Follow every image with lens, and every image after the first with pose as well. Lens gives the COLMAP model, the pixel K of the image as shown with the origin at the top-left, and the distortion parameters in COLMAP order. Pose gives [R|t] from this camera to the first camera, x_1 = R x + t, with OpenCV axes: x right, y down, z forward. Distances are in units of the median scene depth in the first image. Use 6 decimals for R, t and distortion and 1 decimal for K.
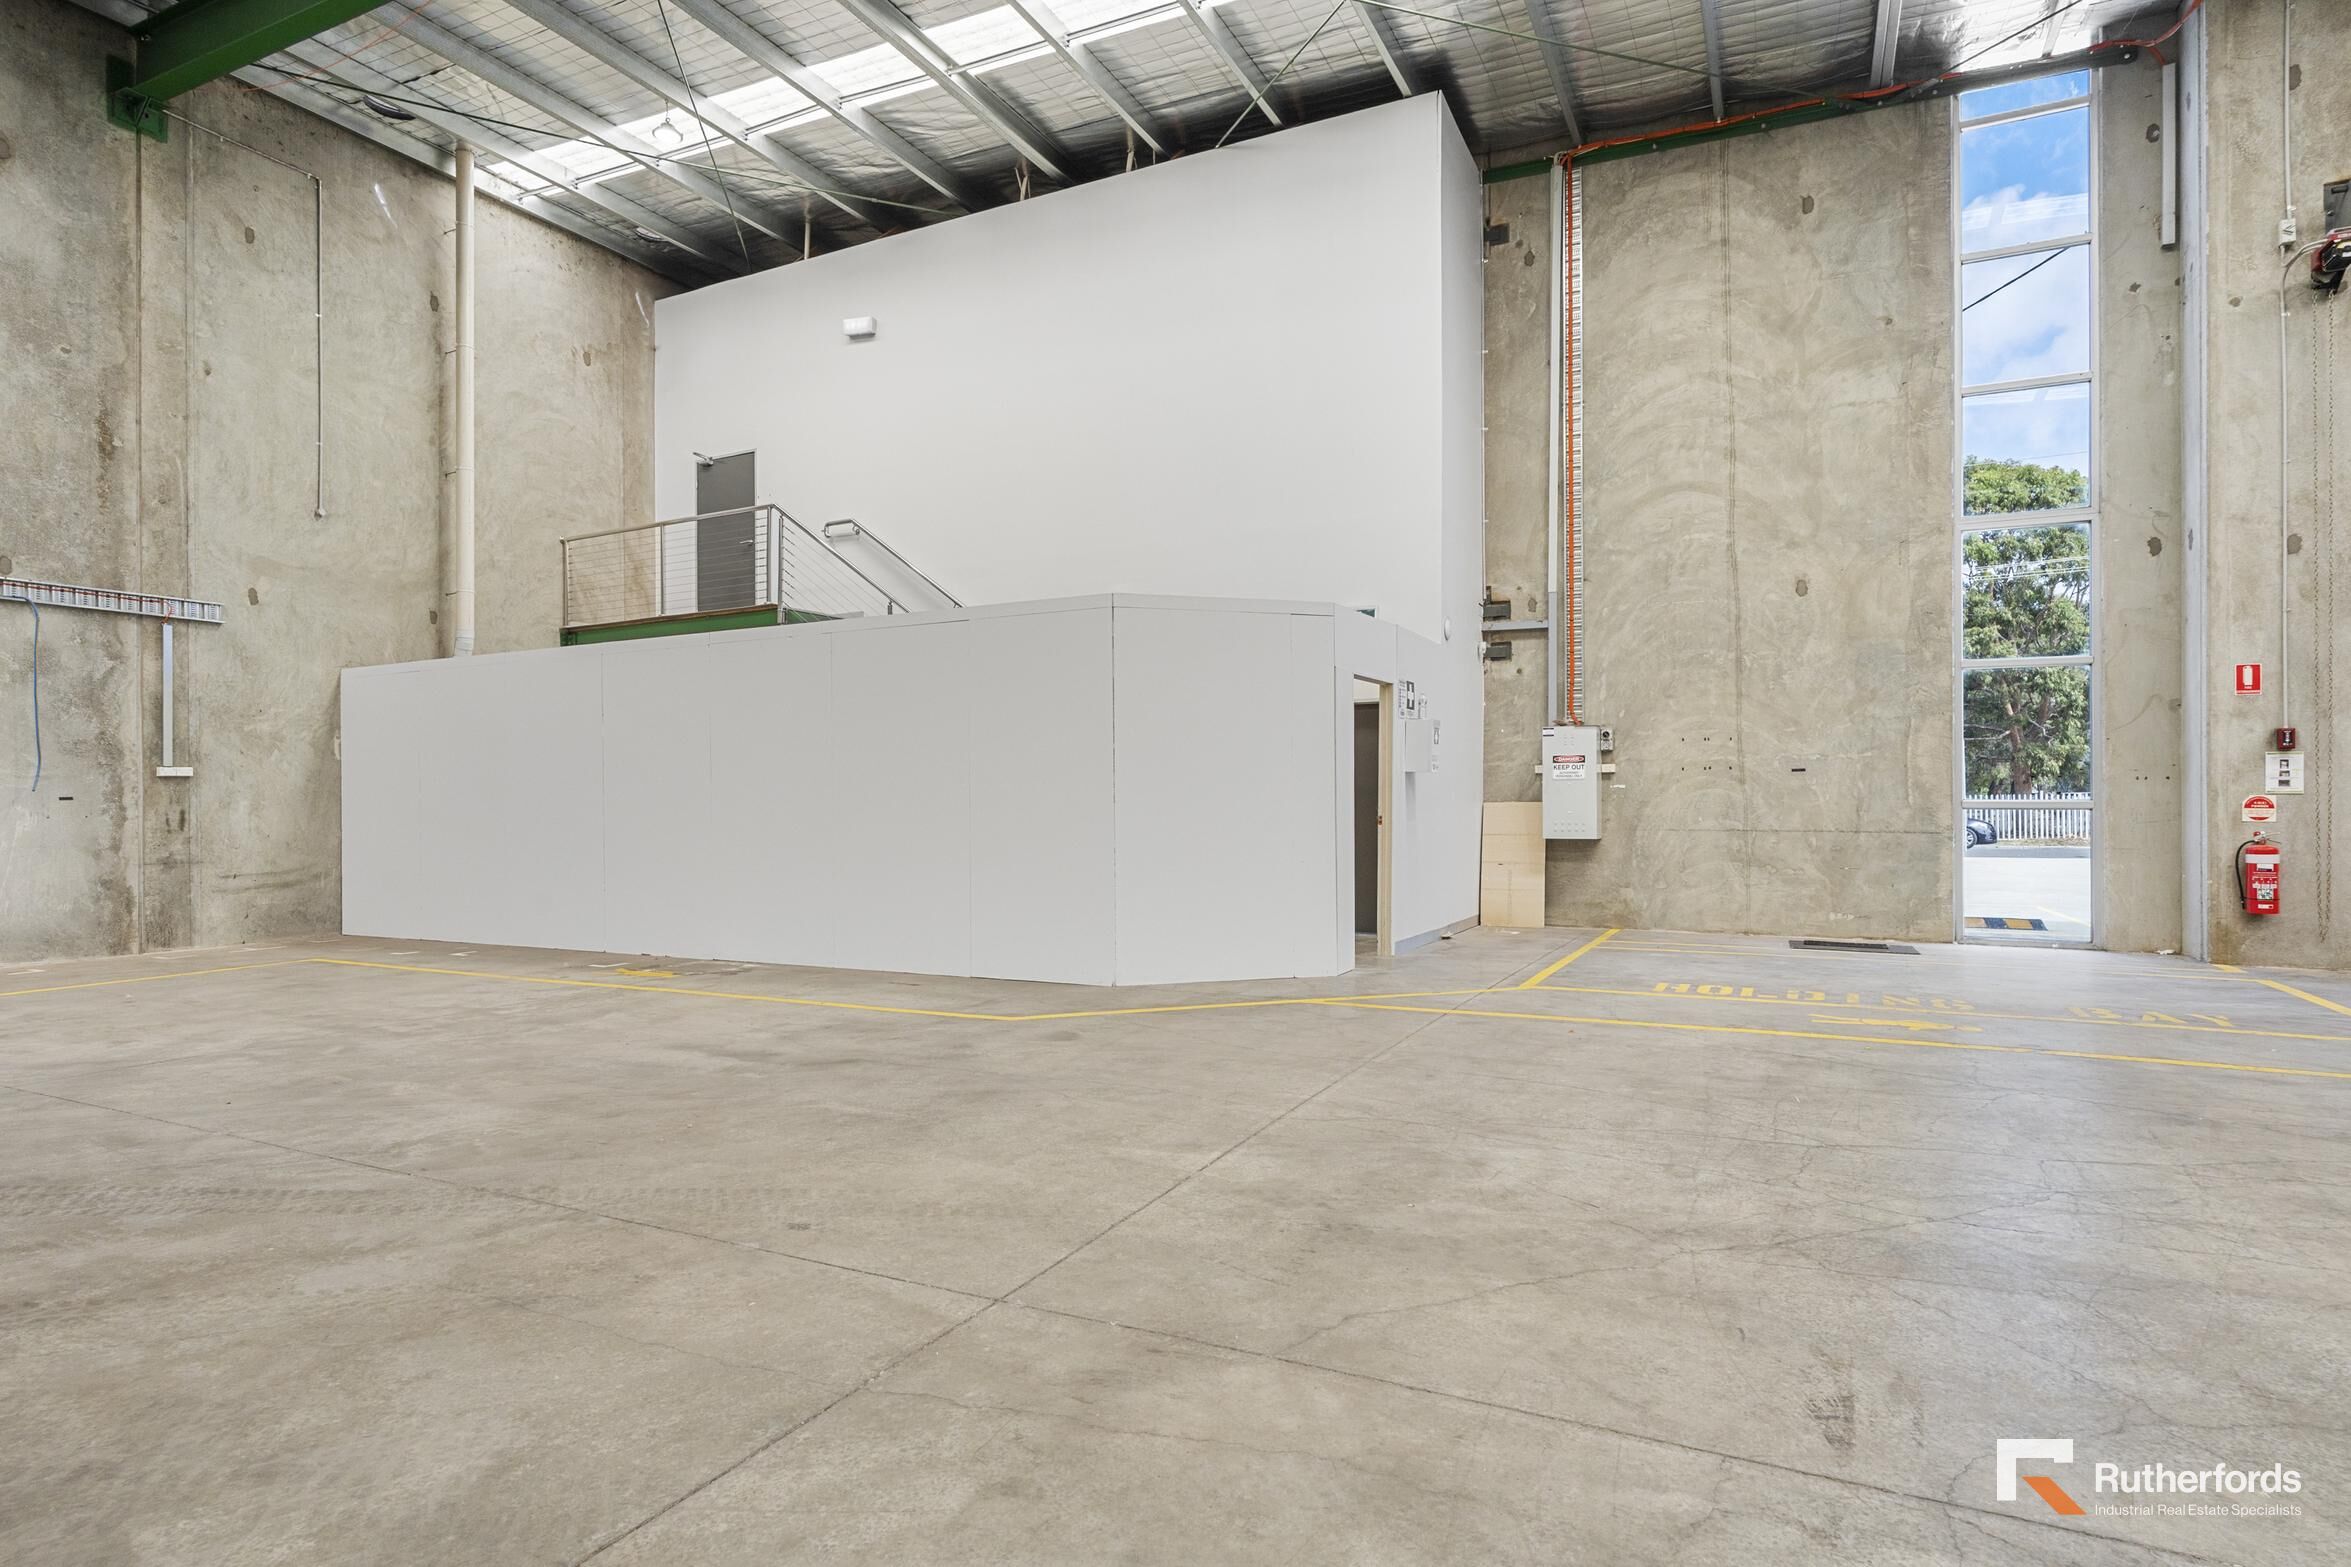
lens RADIAL K [[1261.8, 0, 1180.1], [0, 1261.8, 788.2], [0, 0, 1]] dist [0.004098, 0.001844]
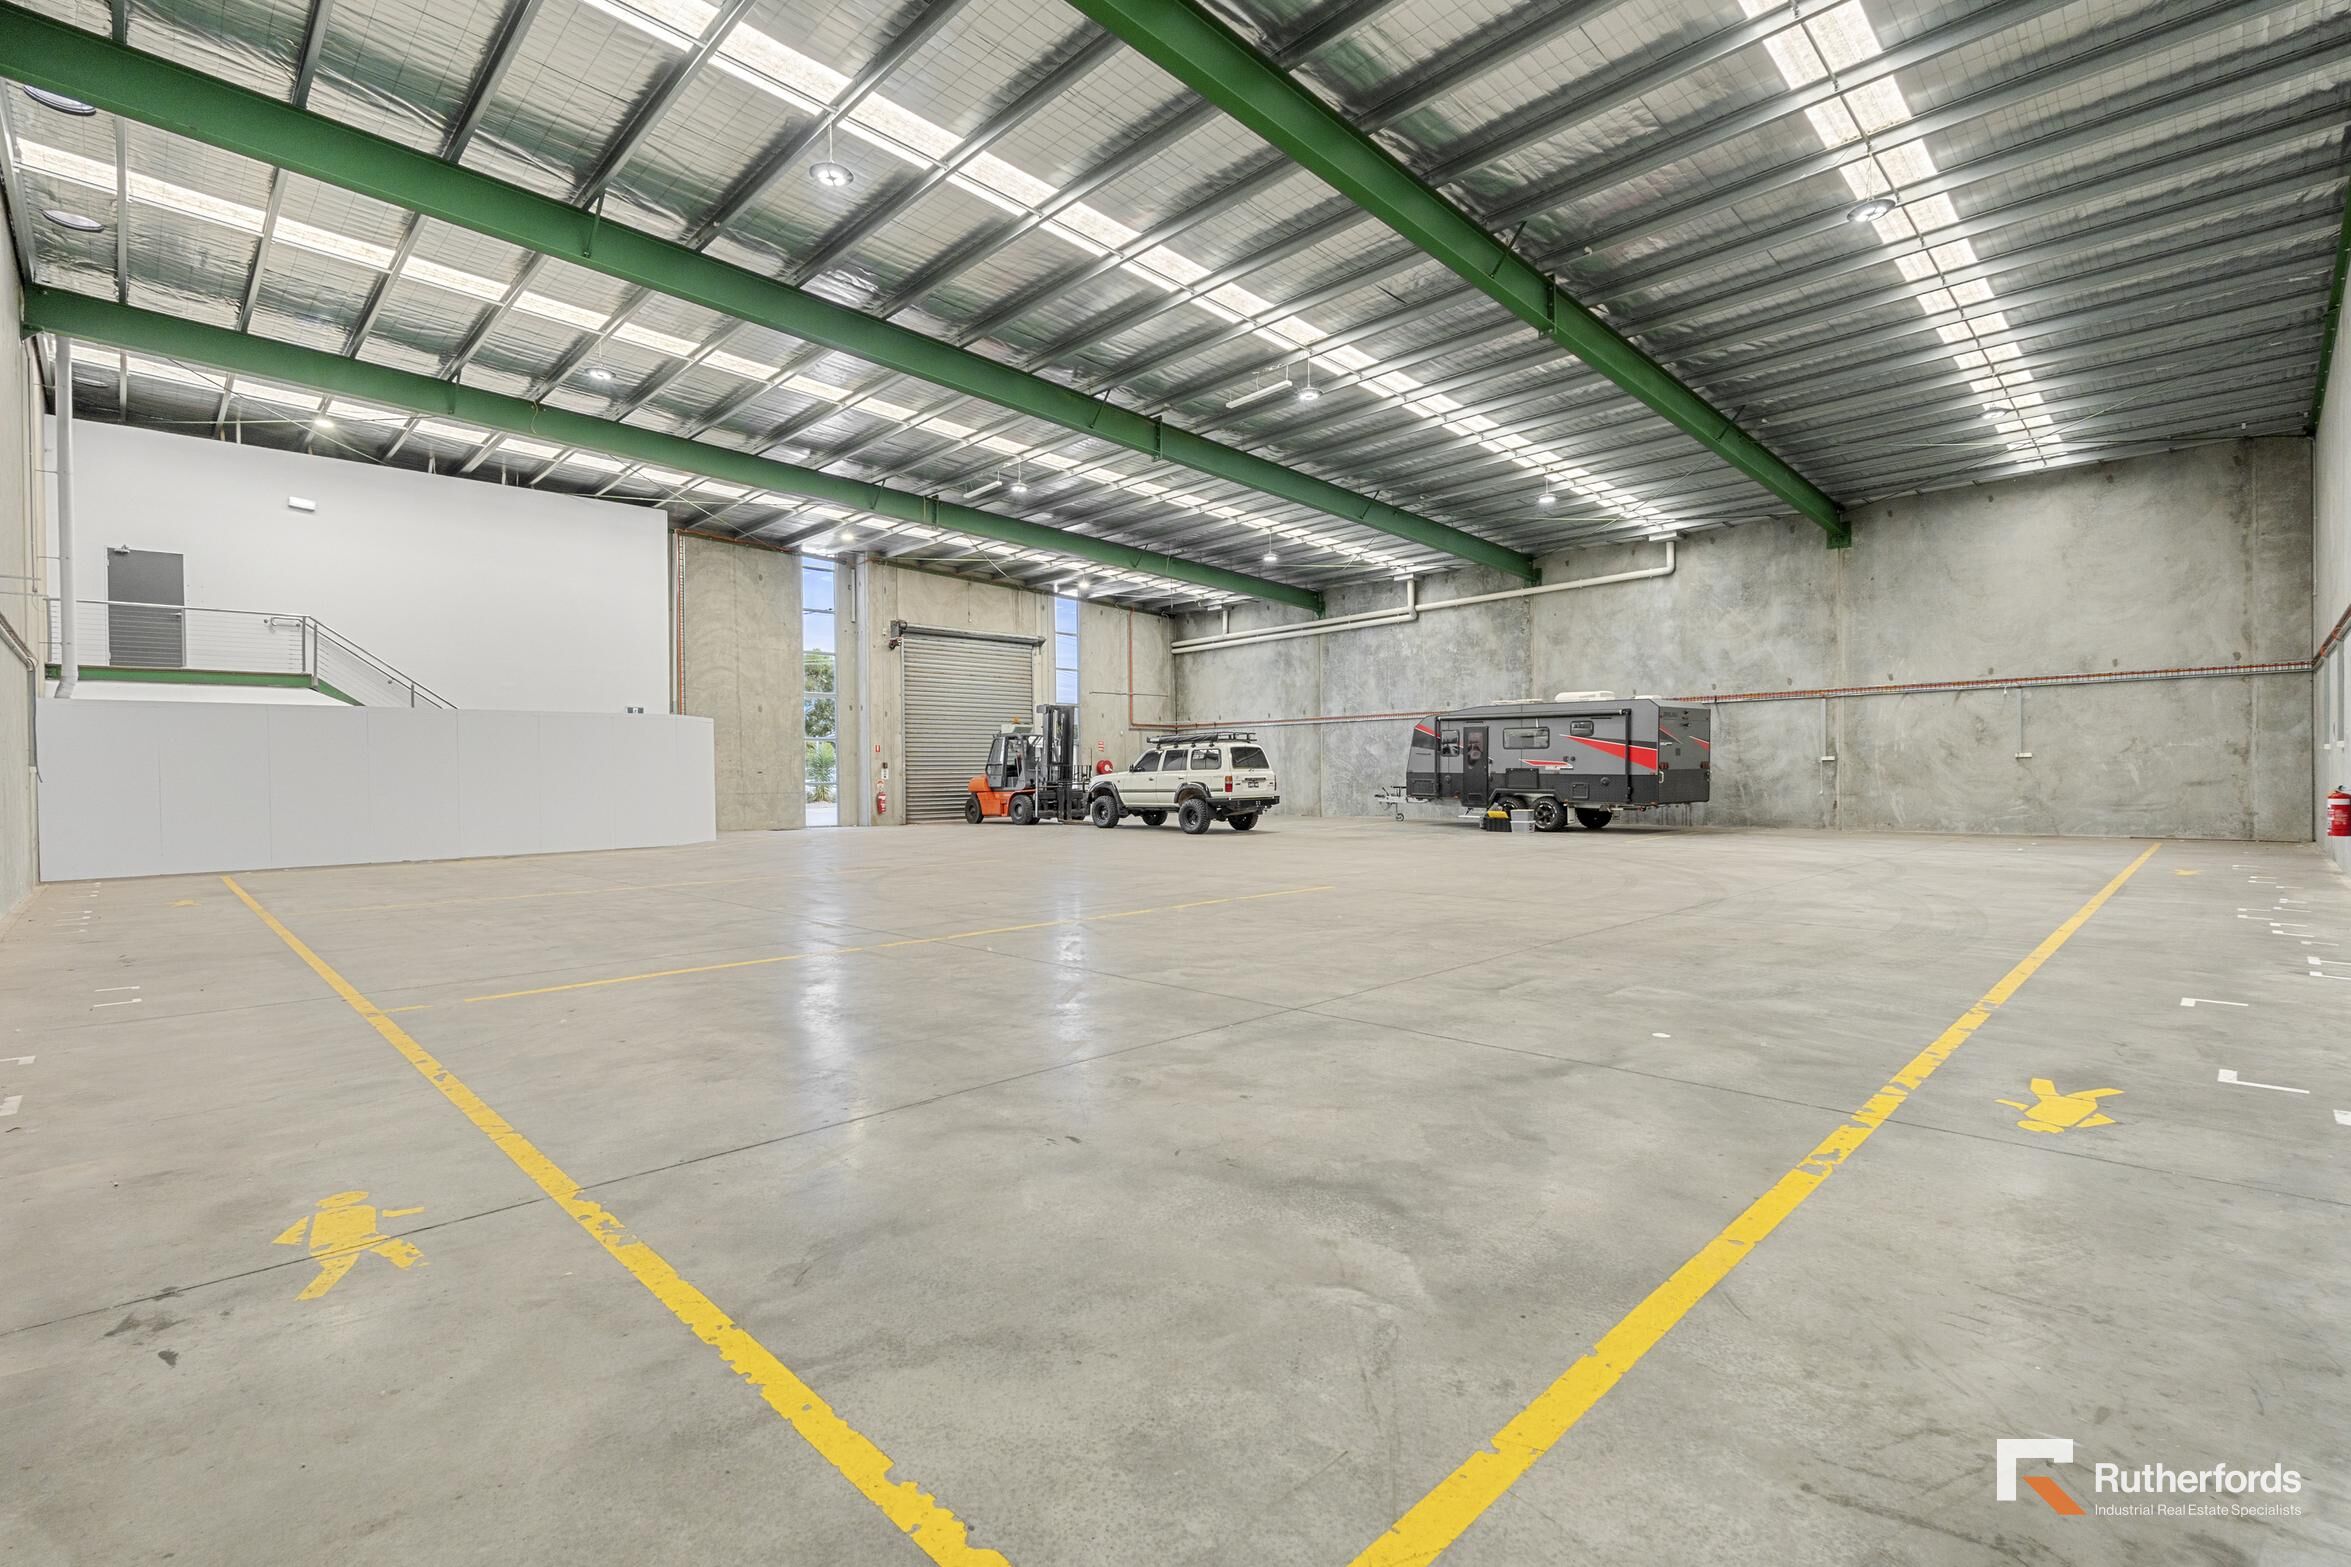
lens RADIAL K [[1035.4, 0, 1181.1], [0, 1035.4, 784.0], [0, 0, 1]] dist [-0.003451, 0.000826]
pose [[0.296947, -0.008537, 0.954856, -1.465688], [0.005124, 0.999960, 0.007347, -0.000363], [-0.954880, 0.002711, 0.296979, -0.613581]]
